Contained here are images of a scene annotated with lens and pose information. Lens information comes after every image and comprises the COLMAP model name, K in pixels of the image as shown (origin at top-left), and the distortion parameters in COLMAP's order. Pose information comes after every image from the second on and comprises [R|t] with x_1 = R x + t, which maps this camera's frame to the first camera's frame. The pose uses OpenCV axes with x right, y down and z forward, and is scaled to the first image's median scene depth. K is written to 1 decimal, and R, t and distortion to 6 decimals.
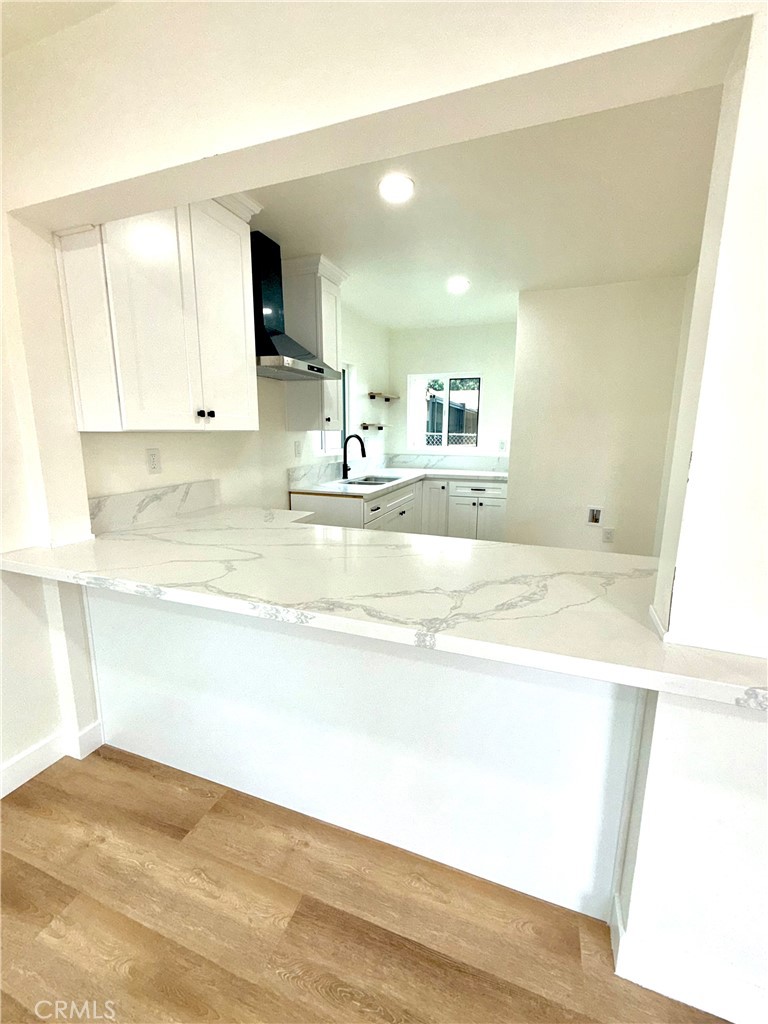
lens RADIAL K [[417.6, 0, 384.0], [0, 417.6, 512.0], [0, 0, 1]] dist [0.000516, 0.000078]
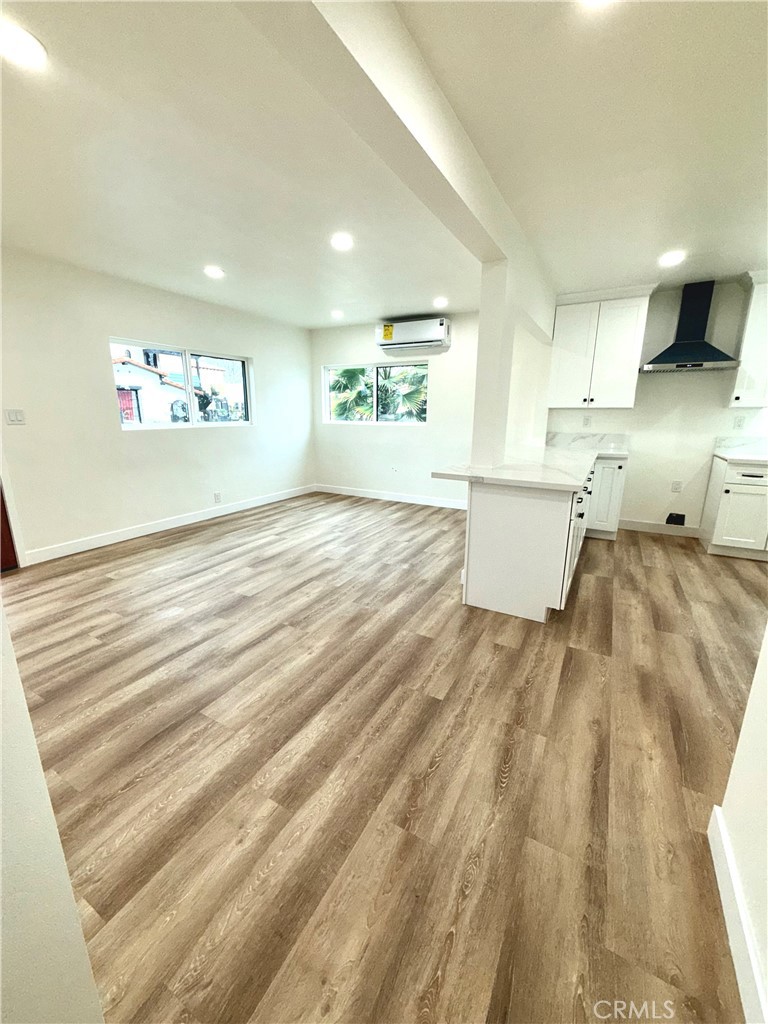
lens RADIAL K [[417.6, 0, 384.0], [0, 417.6, 512.0], [0, 0, 1]] dist [0.000516, 0.000078]
pose [[-0.154373, 0.238203, -0.958868, 0.909441], [-0.187108, 0.945892, 0.265103, -0.024782], [0.970134, 0.220336, -0.101450, 0.131458]]
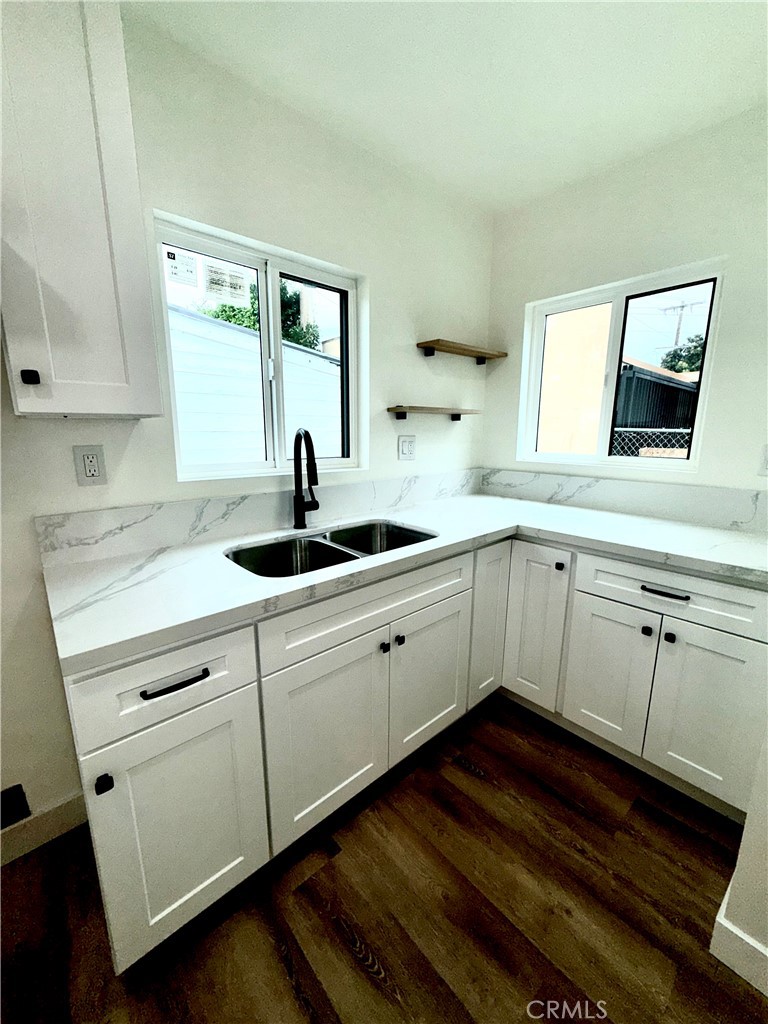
lens RADIAL K [[397.4, 0, 384.0], [0, 397.4, 512.0], [0, 0, 1]] dist [-0.001447, -0.000096]
pose [[0.884936, 0.094581, -0.456007, 0.163917], [-0.086455, 0.995504, 0.038703, -0.110928], [0.457617, 0.005175, 0.889134, 0.607383]]
